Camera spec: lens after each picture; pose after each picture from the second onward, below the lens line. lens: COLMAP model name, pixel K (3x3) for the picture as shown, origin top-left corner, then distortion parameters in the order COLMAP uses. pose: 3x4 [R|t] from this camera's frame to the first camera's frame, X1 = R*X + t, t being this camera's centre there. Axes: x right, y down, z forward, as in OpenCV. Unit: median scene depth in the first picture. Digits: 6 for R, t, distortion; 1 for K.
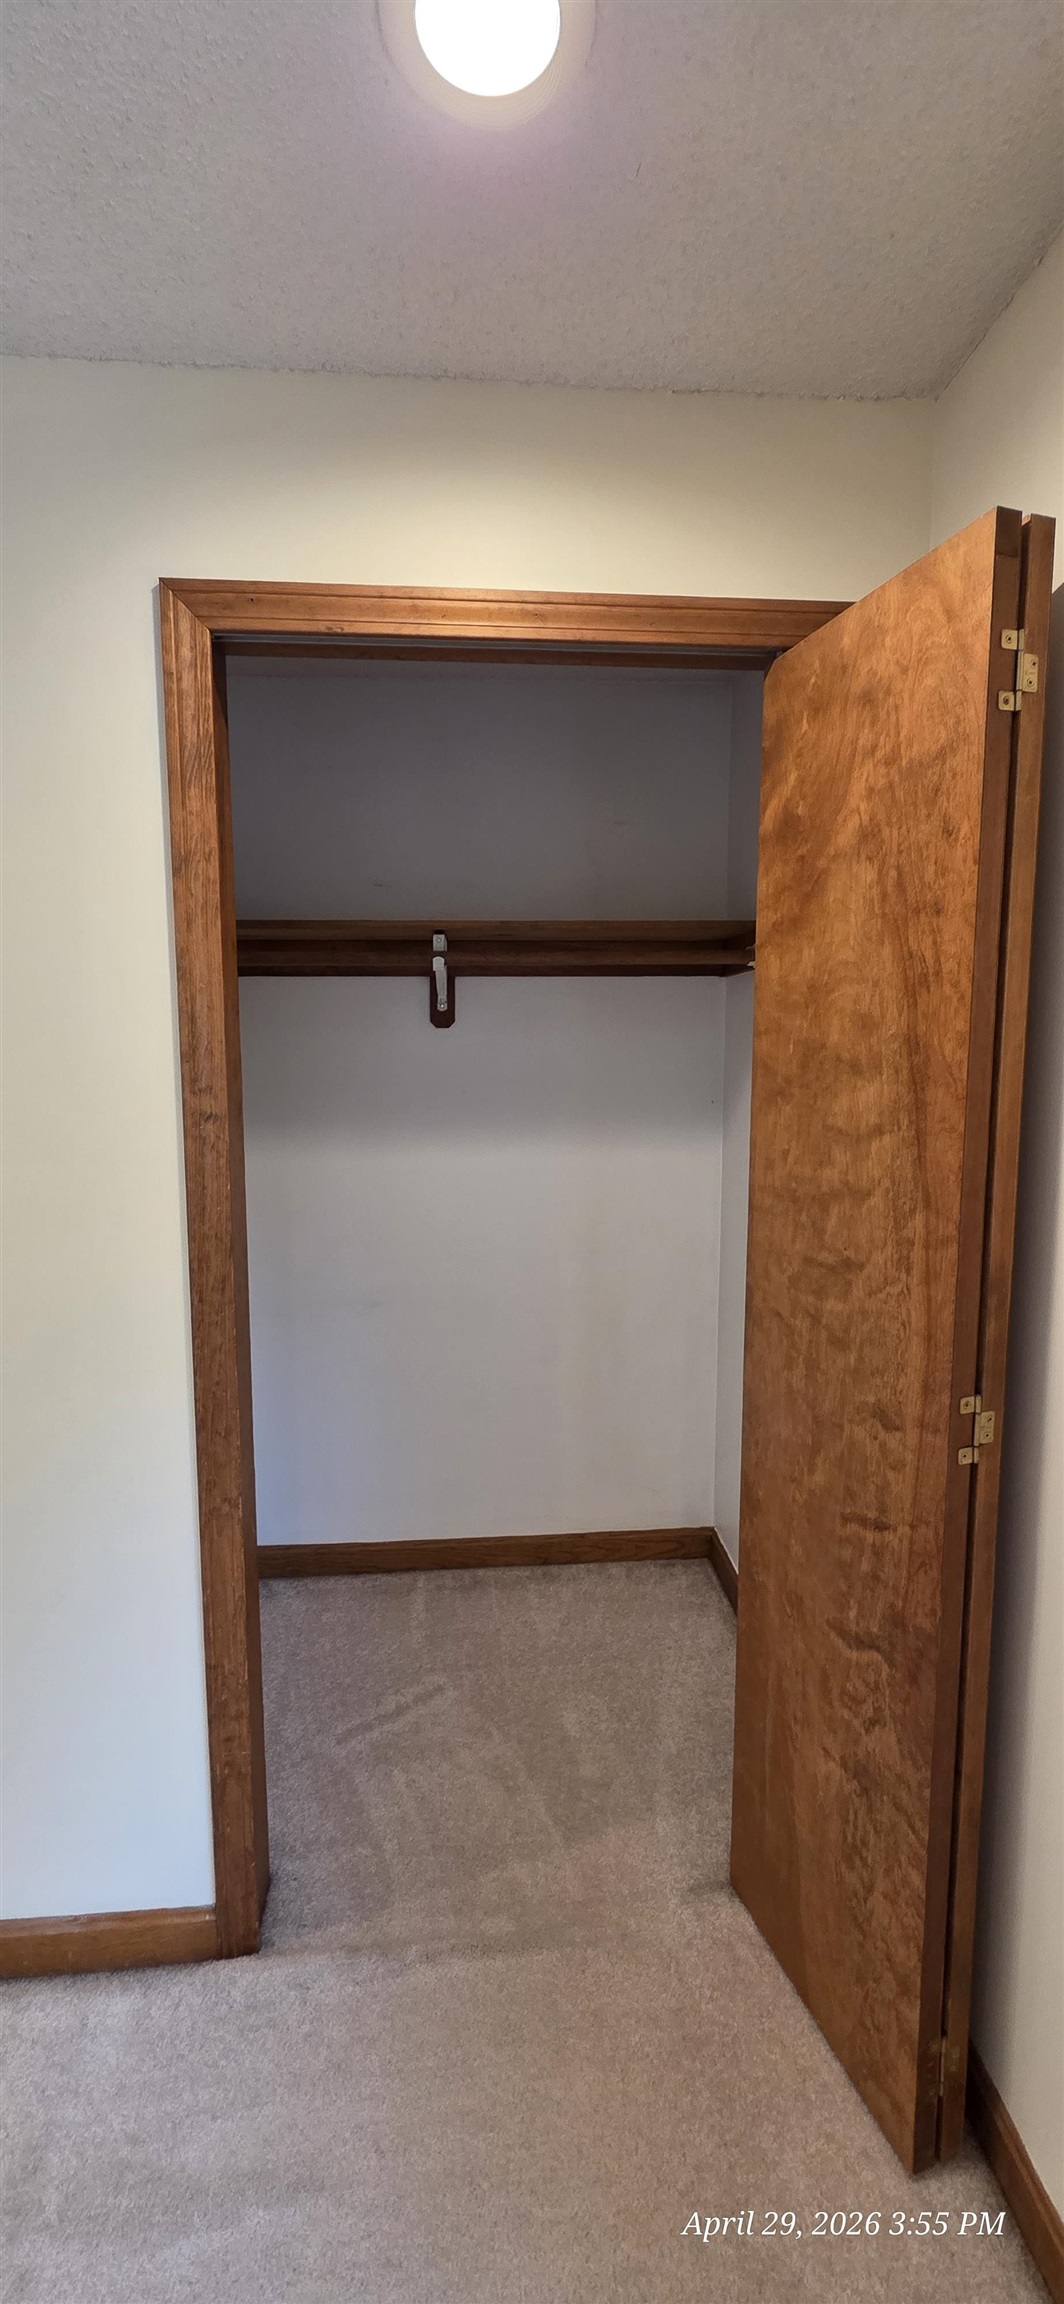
lens RADIAL K [[941.1, 0, 525.6], [0, 941.1, 1149.3], [0, 0, 1]] dist [0.001960, -0.000142]
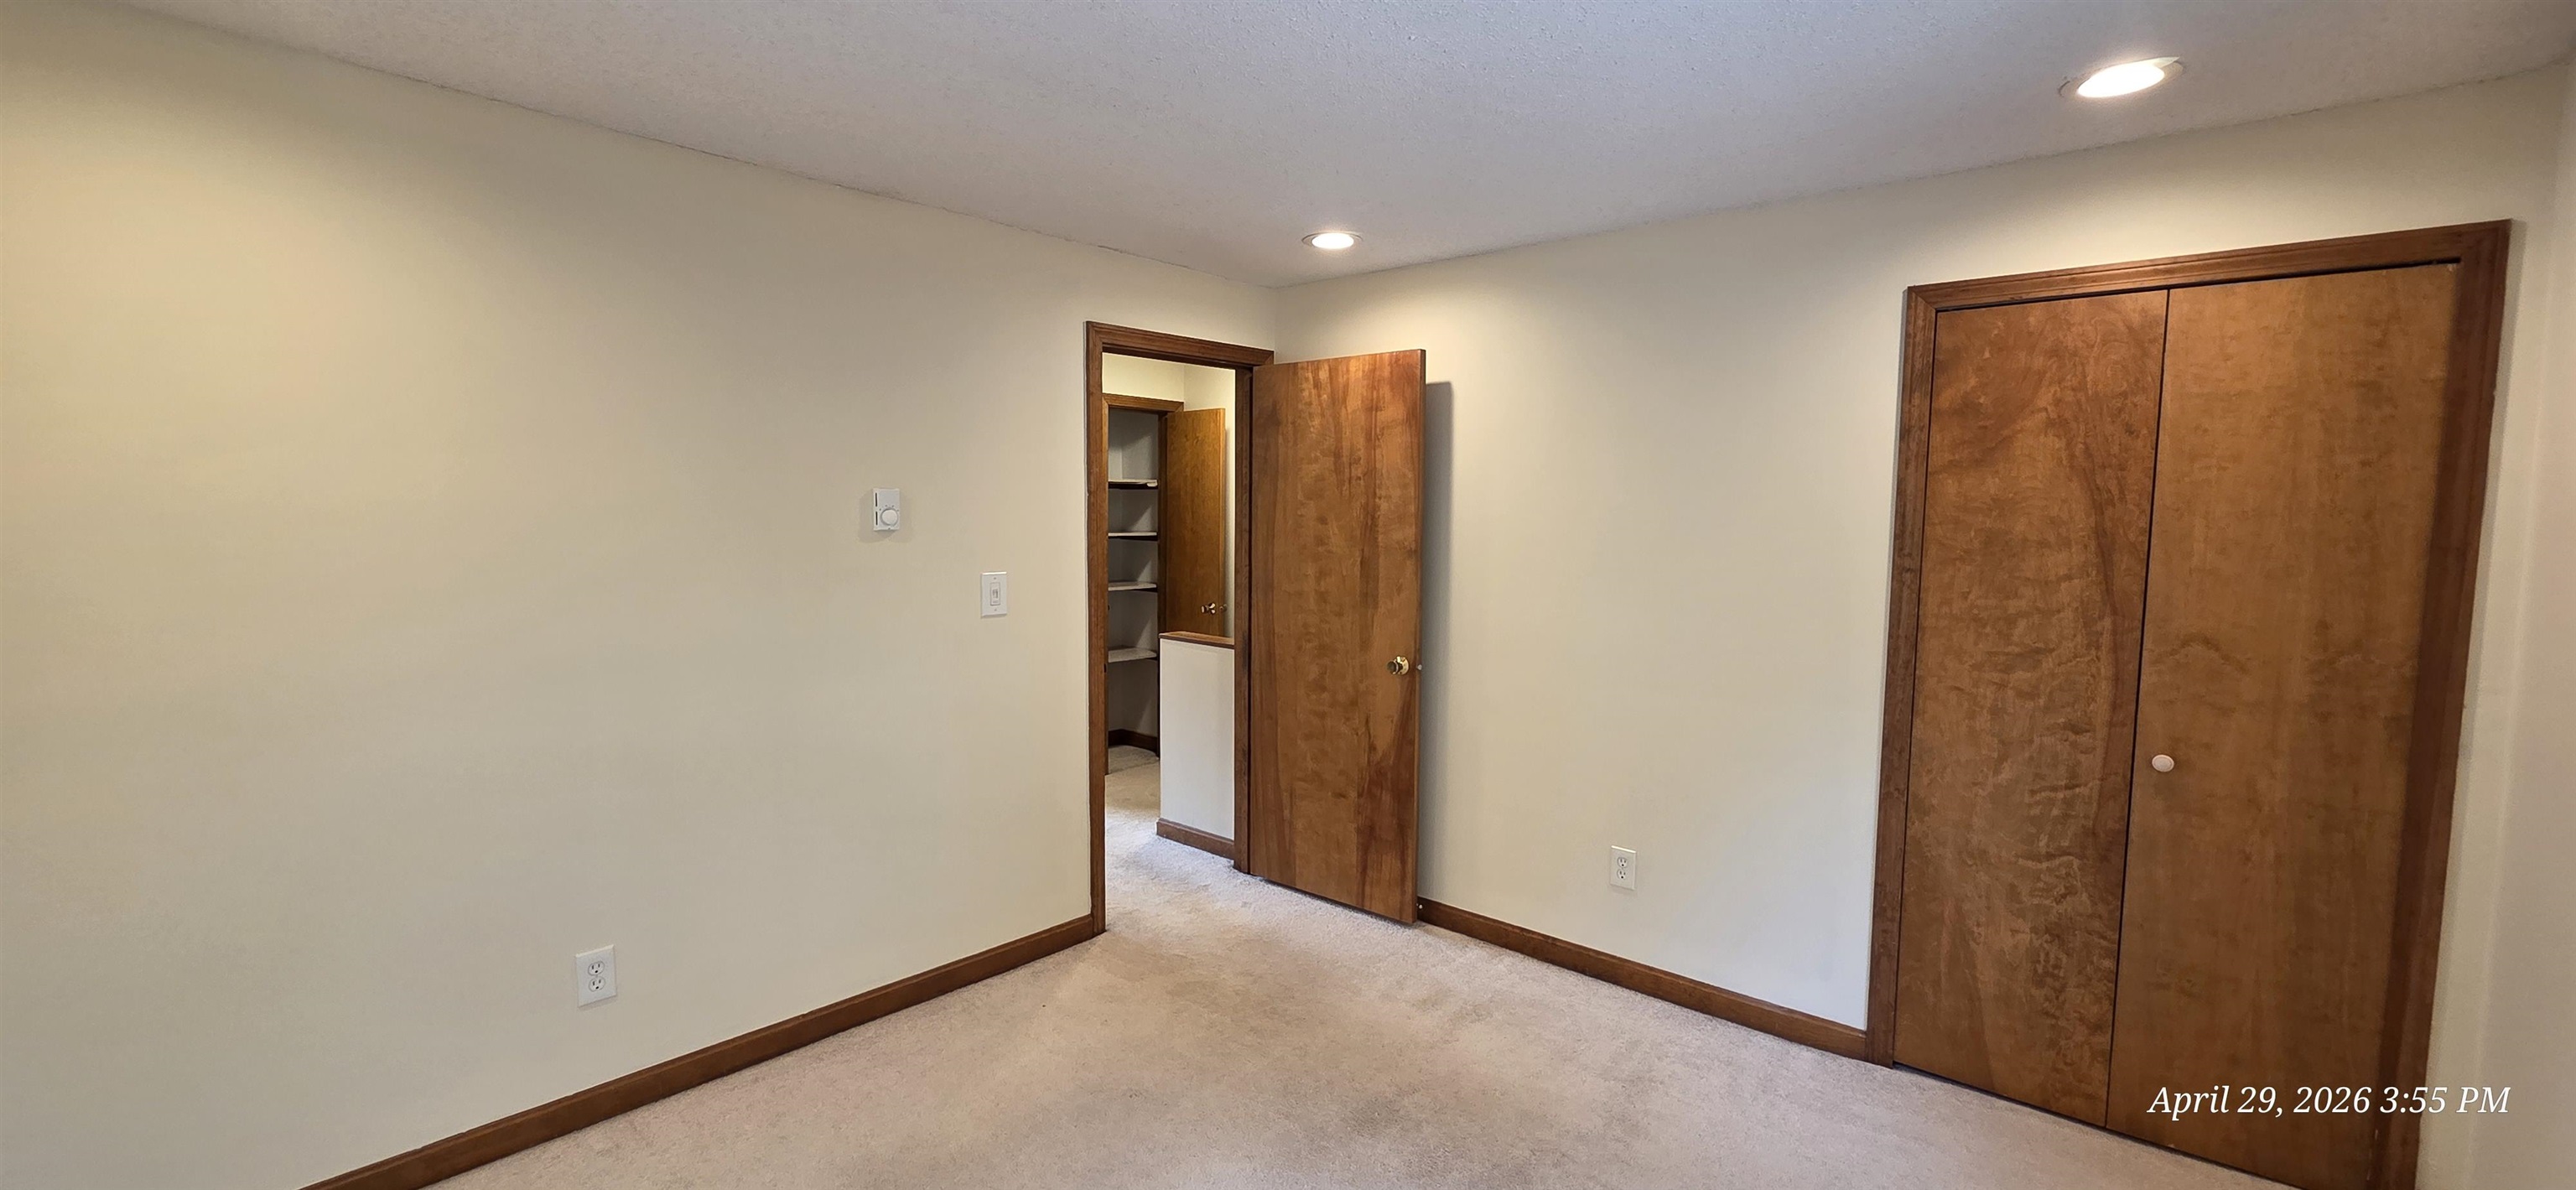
lens RADIAL K [[1052.2, 0, 1306.4], [0, 1052.2, 600.4], [0, 0, 1]] dist [0.001960, -0.000142]
pose [[0.913079, -0.016369, 0.407453, -1.901965], [0.030376, 0.999148, -0.027932, 0.039391], [-0.406649, 0.037881, 0.912799, -0.323781]]
